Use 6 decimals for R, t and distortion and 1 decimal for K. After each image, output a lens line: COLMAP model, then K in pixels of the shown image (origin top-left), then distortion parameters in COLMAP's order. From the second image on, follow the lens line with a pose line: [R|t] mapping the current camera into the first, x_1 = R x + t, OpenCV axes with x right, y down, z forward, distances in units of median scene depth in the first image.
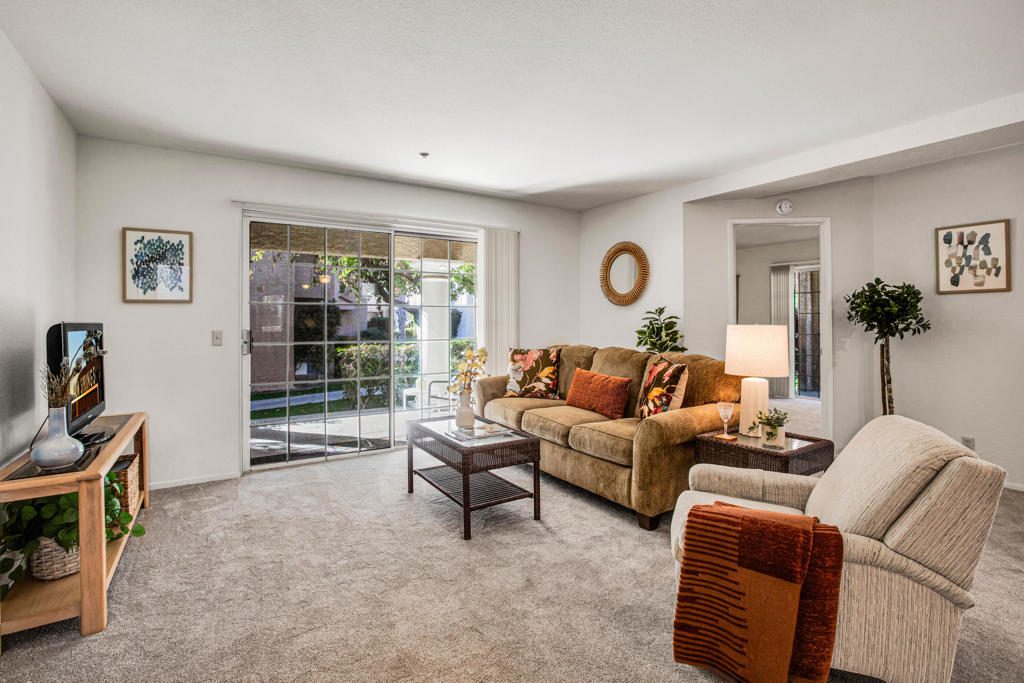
lens RADIAL K [[515.4, 0, 497.3], [0, 515.4, 320.2], [0, 0, 1]] dist [-0.036596, 0.009328]
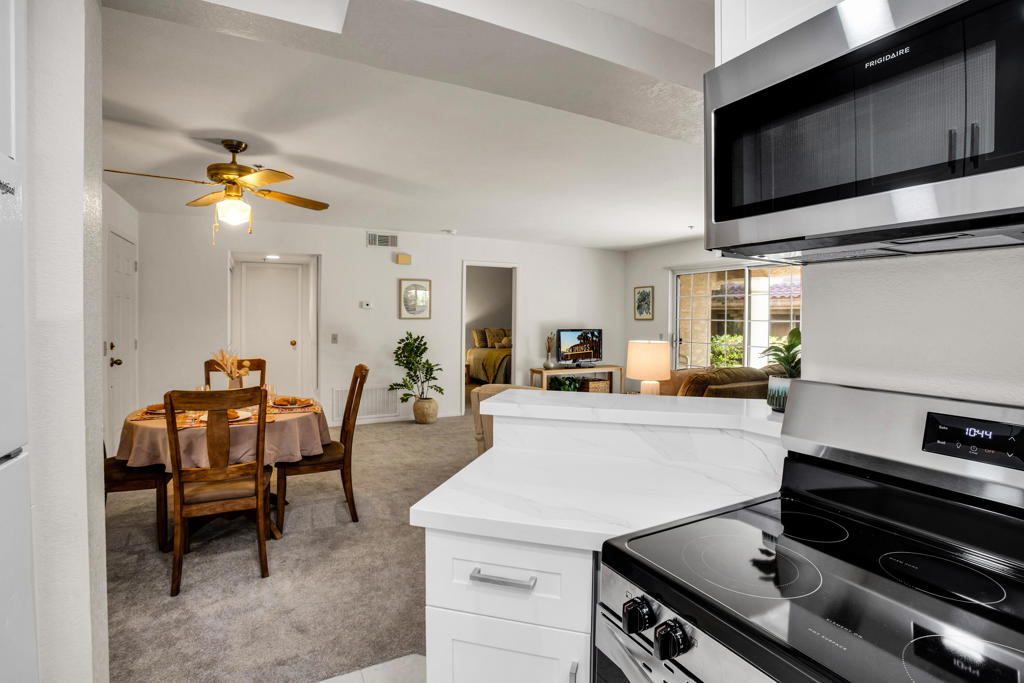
lens RADIAL K [[474.0, 0, 510.7], [0, 474.0, 336.8], [0, 0, 1]] dist [-0.038431, 0.004401]
pose [[-0.088445, 0.033906, -0.995504, 1.424997], [-0.008325, 0.999360, 0.034776, -0.027326], [0.996046, 0.011363, -0.088106, 0.609164]]
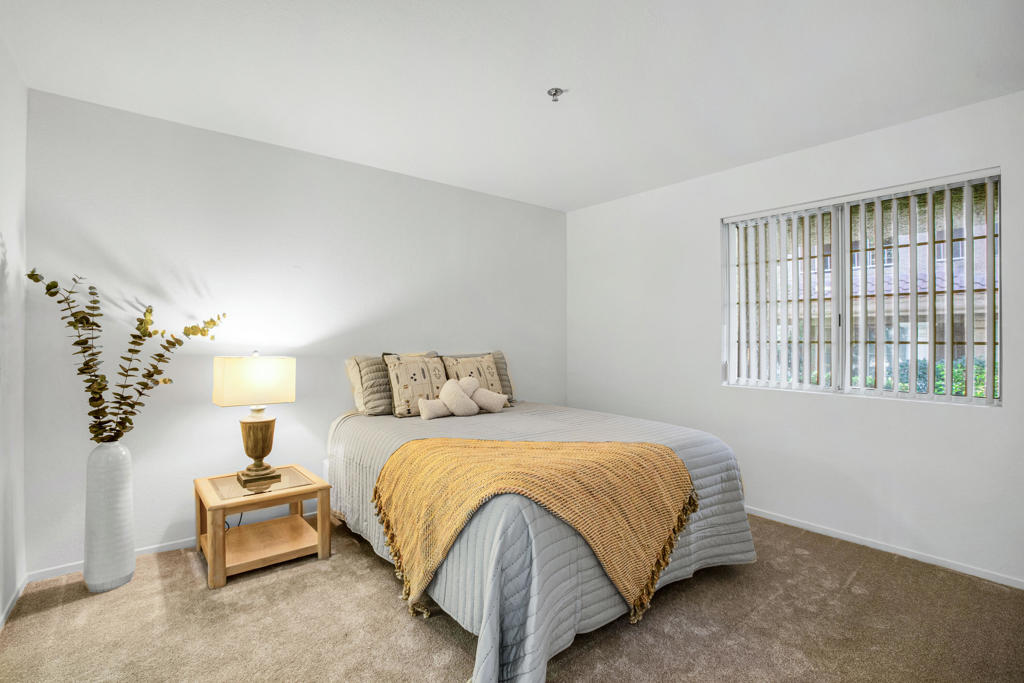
lens RADIAL K [[474.0, 0, 510.7], [0, 474.0, 336.5], [0, 0, 1]] dist [-0.038431, 0.004401]
pose [[0.112506, 0.007040, -0.993626, -0.621416], [-0.004591, 0.999968, 0.006565, -0.016038], [0.993640, 0.003823, 0.112535, 0.319835]]
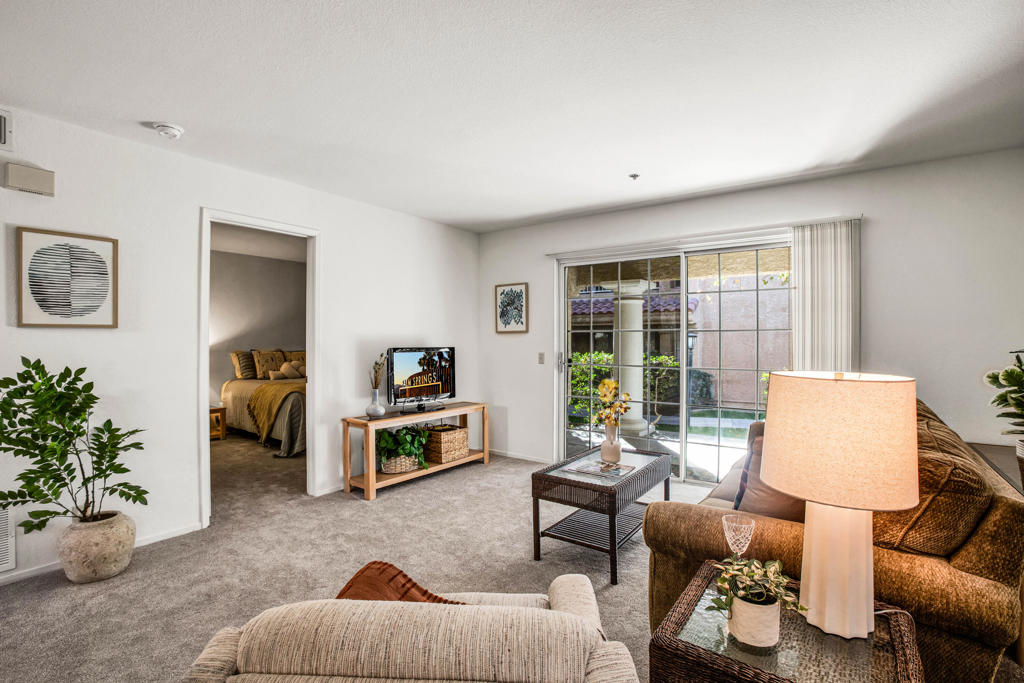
lens RADIAL K [[515.4, 0, 515.0], [0, 515.4, 339.6], [0, 0, 1]] dist [-0.036596, 0.009328]
pose [[0.327351, -0.001354, -0.944902, 0.771184], [-0.001017, 0.999998, -0.001785, -0.011680], [0.944902, 0.001546, 0.327349, 0.513961]]
